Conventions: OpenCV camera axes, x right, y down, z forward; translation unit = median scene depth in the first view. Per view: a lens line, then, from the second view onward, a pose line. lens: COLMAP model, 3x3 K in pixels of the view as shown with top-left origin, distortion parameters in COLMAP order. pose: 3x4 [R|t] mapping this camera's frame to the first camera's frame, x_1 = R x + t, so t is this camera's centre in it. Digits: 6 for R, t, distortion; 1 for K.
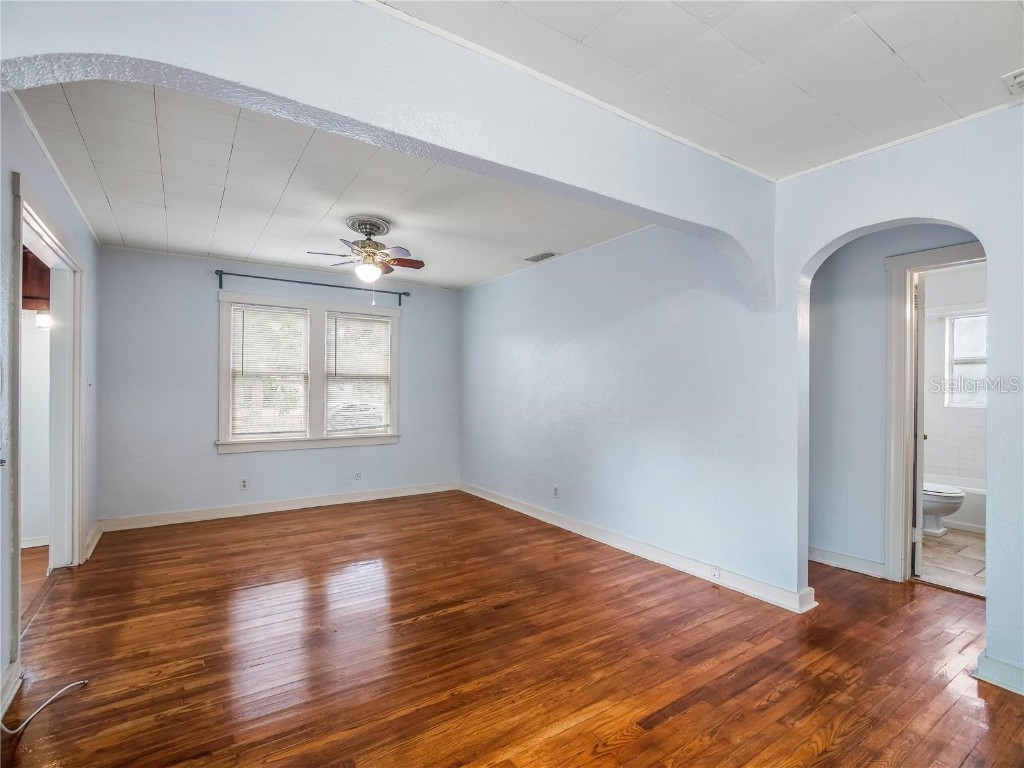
lens RADIAL K [[506.7, 0, 519.4], [0, 506.7, 388.5], [0, 0, 1]] dist [-0.013698, -0.000406]
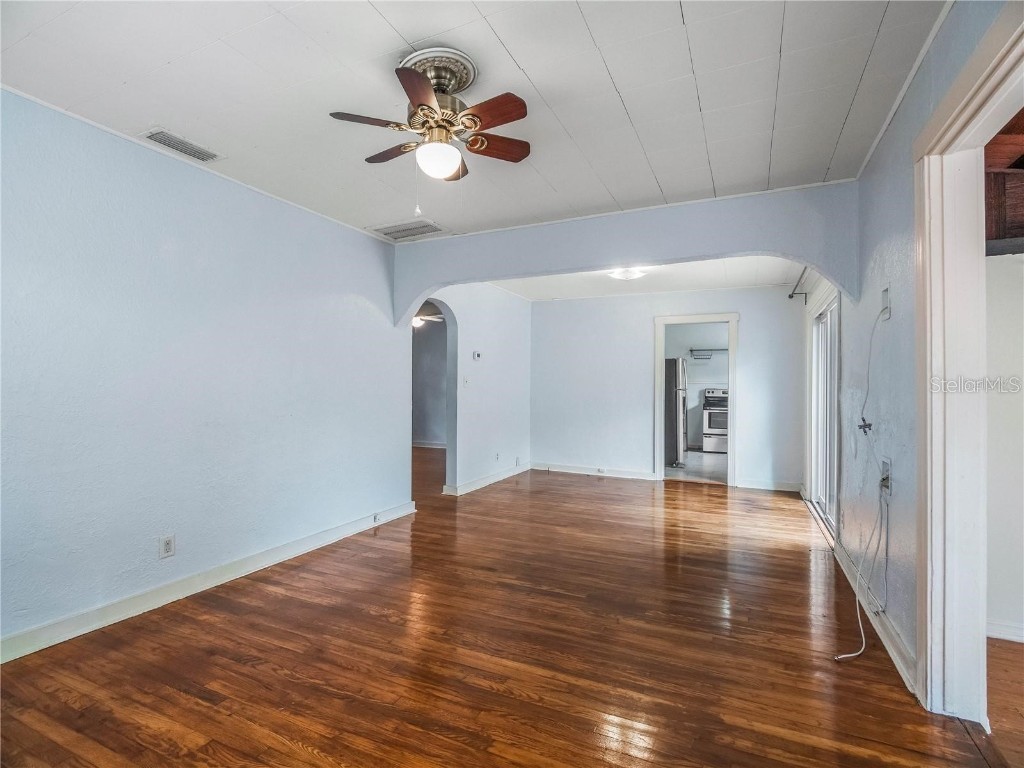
lens RADIAL K [[493.9, 0, 517.0], [0, 493.9, 382.0], [0, 0, 1]] dist [0.001604, 0.000194]
pose [[-0.519318, 0.004680, 0.854568, -0.779868], [-0.009880, 0.999885, -0.011481, 0.016978], [-0.854524, -0.014406, -0.519212, 1.170690]]
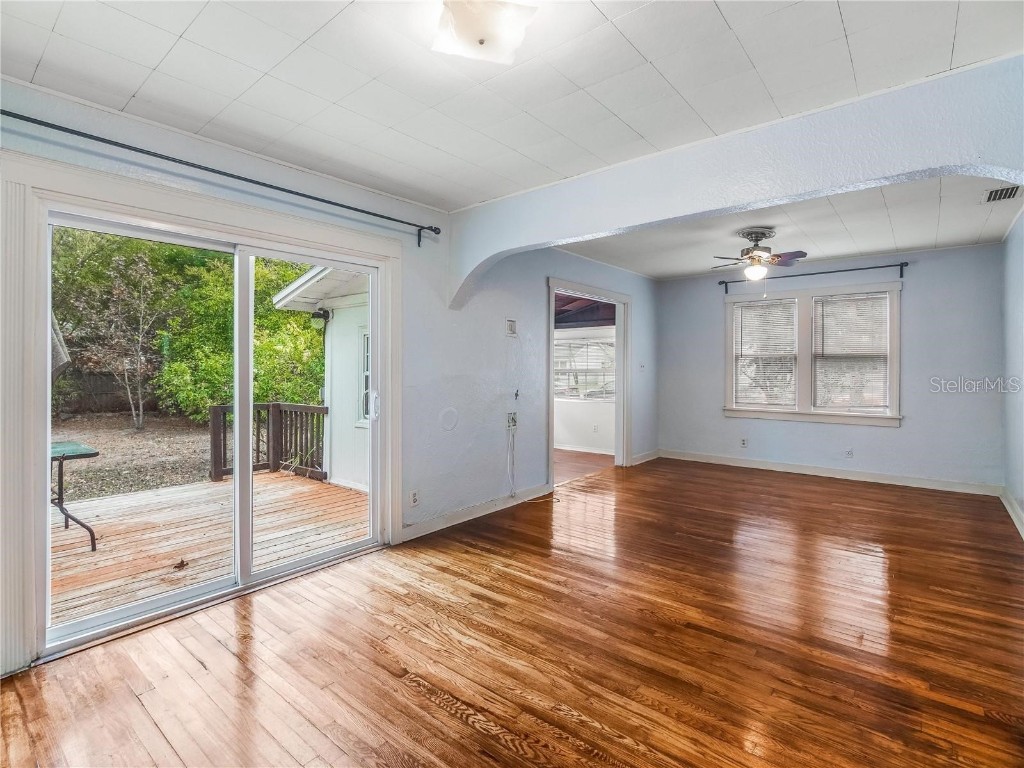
lens RADIAL K [[501.2, 0, 508.4], [0, 501.2, 363.5], [0, 0, 1]] dist [-0.001401, -0.000125]
pose [[0.276017, -0.010993, -0.961090, 0.676497], [0.001958, 0.999939, -0.010875, 0.001817], [0.961151, 0.001120, 0.276022, 0.092931]]
